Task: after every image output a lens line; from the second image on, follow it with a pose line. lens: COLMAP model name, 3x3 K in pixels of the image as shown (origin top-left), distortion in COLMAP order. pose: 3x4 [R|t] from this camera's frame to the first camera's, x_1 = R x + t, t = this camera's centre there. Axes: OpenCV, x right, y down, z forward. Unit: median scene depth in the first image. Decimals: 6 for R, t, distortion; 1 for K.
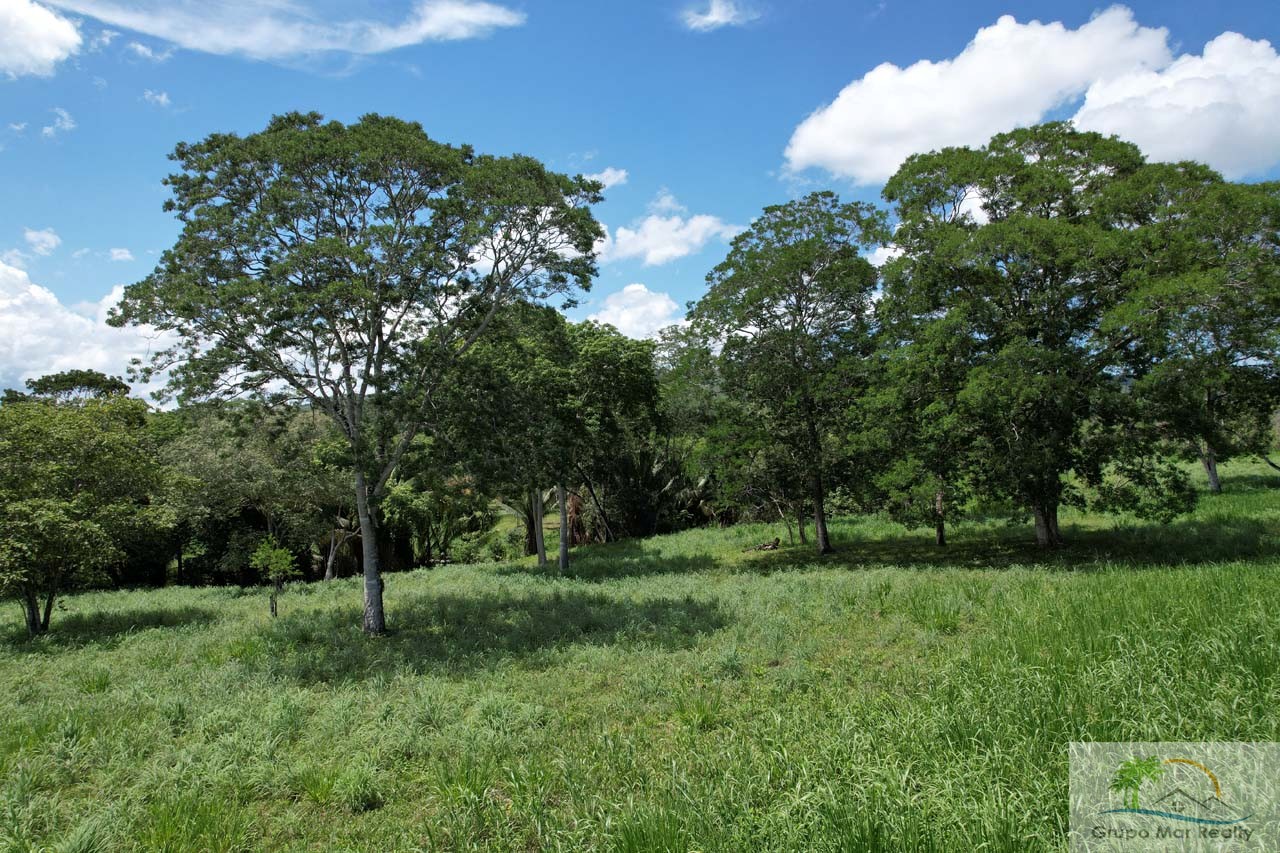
lens RADIAL K [[831.3, 0, 639.5], [0, 831.3, 423.3], [0, 0, 1]] dist [-0.075467, 0.078350]
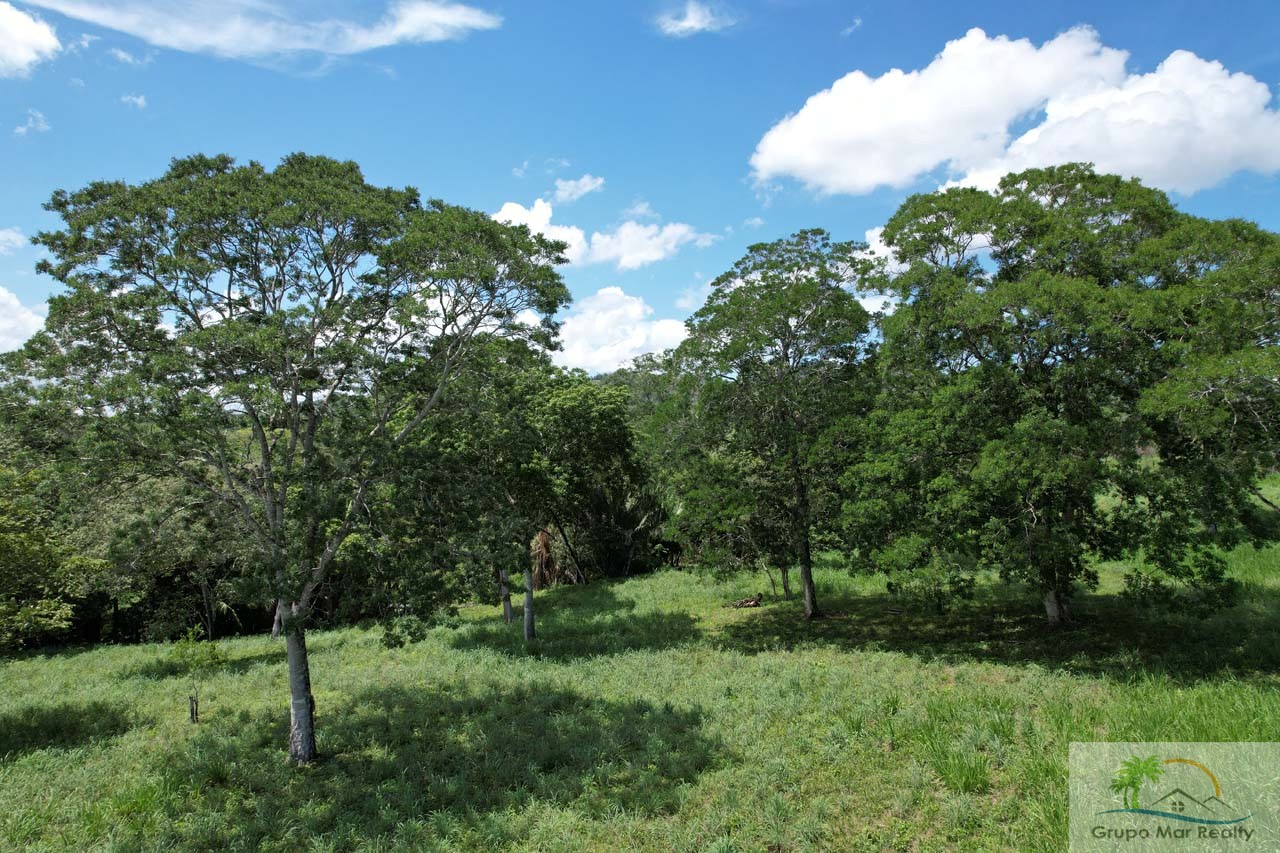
lens RADIAL K [[831.3, 0, 639.5], [0, 831.3, 423.3], [0, 0, 1]] dist [-0.075467, 0.078350]
pose [[0.999520, 0.002279, 0.030882, 0.001885], [-0.002116, 0.999984, -0.005301, -0.062974], [-0.030894, 0.005233, 0.999509, 0.093734]]
